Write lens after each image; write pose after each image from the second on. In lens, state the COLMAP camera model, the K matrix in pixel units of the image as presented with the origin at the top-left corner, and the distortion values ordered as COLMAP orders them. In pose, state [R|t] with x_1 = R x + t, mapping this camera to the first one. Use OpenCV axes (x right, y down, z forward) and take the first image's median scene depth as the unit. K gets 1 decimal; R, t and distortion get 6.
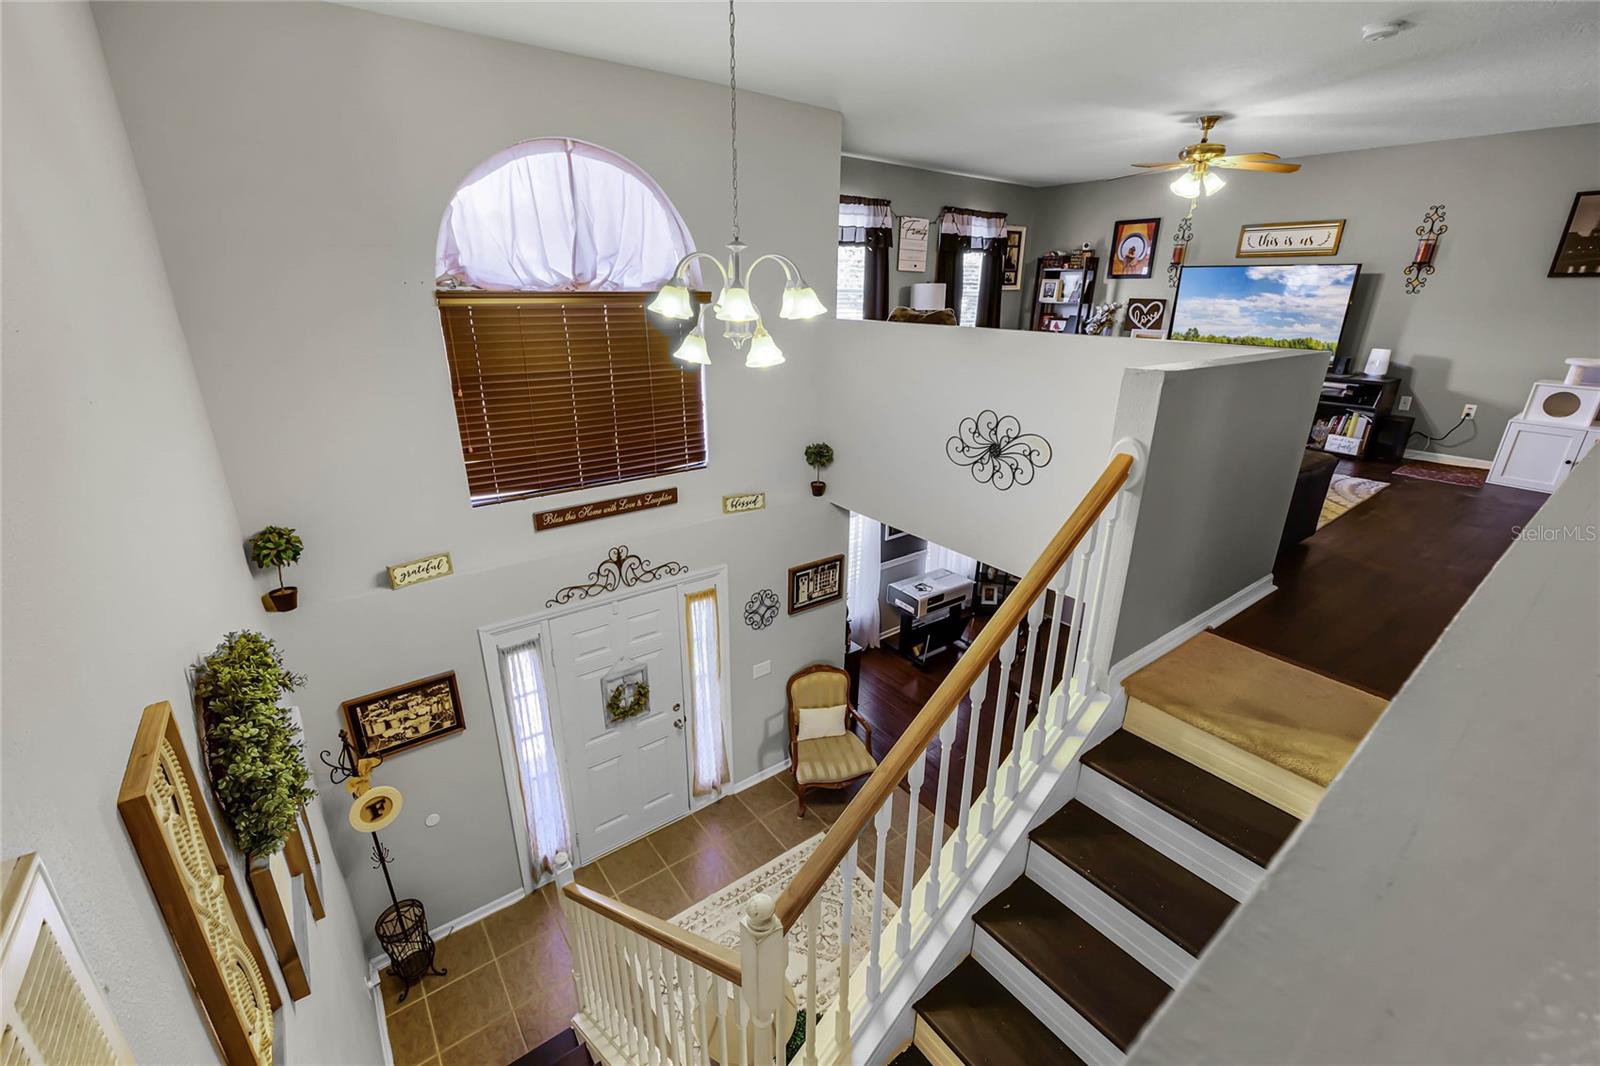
lens RADIAL K [[668.9, 0, 801.5], [0, 668.9, 537.6], [0, 0, 1]] dist [-0.001039, 0.000031]
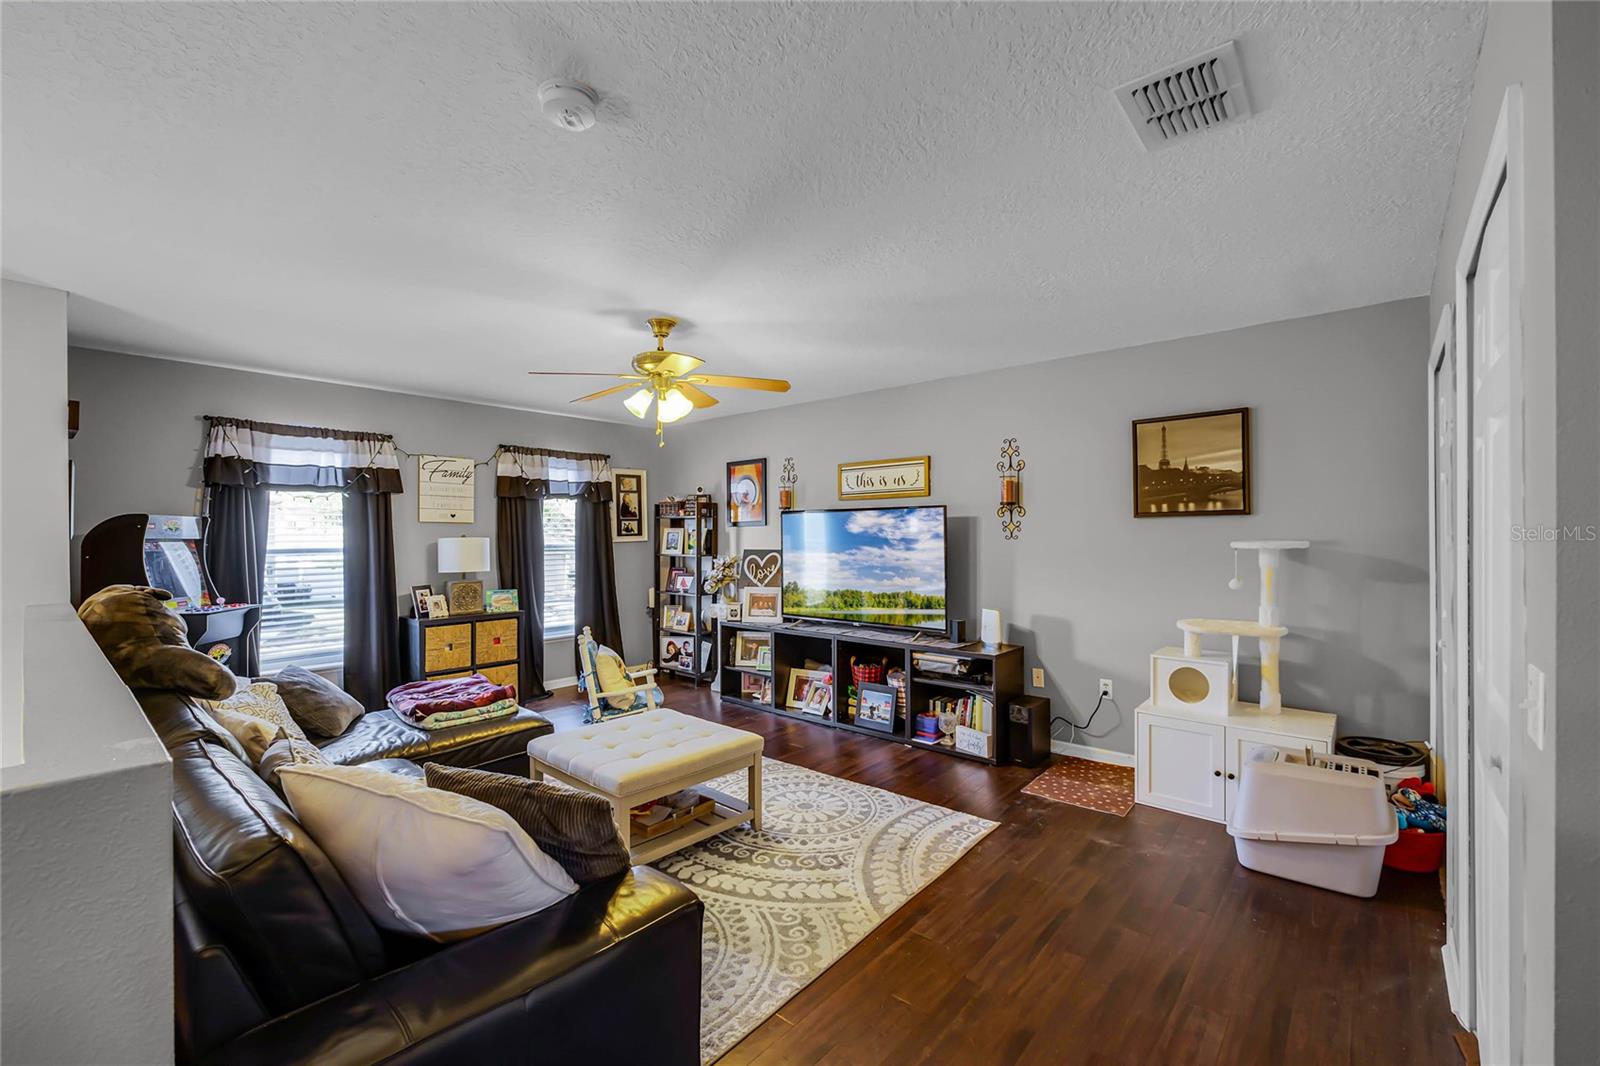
lens RADIAL K [[675.0, 0, 799.4], [0, 675.0, 550.7], [0, 0, 1]] dist [-0.000246, -0.000010]
pose [[0.979156, -0.024840, 0.201587, 0.431896], [0.089417, 0.943859, -0.318016, -0.103909], [-0.182370, 0.329413, 0.926406, 0.266734]]
